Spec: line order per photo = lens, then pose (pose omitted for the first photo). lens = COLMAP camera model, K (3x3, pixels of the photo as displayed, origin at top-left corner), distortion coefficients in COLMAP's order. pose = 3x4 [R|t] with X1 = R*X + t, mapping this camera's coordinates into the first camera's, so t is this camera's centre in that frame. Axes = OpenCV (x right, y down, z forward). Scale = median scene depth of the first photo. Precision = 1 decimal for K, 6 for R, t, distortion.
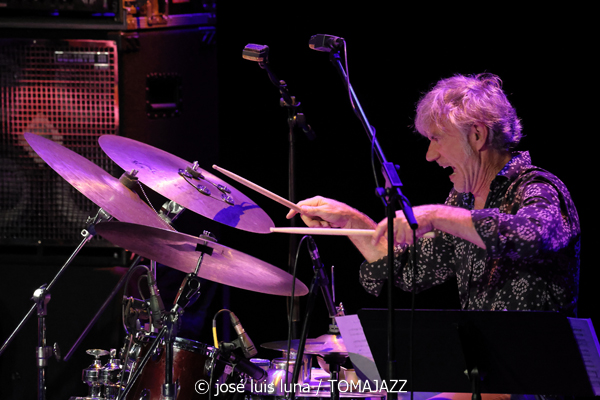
lens RADIAL K [[2277.8, 0, 299.8], [0, 2277.8, 153.2], [0, 0, 1]] dist [1.269845, -1.397493]
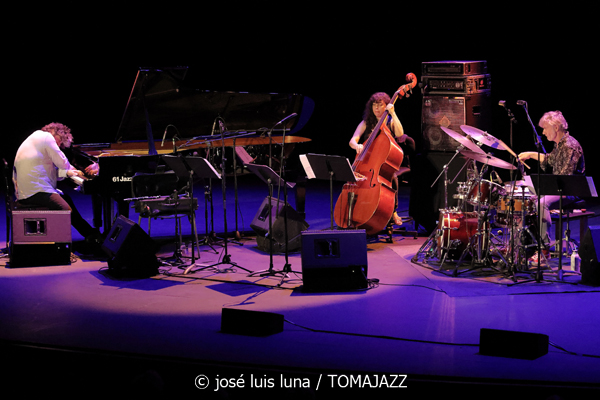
lens RADIAL K [[1430.6, 0, 300.0], [0, 1430.6, 200.0], [0, 0, 1]] dist [-0.142733, -0.434252]
pose [[0.983641, 0.008211, -0.179952, 0.074523], [0.003673, 0.997839, 0.065606, -0.039287], [0.180101, -0.065194, 0.981485, -1.330584]]
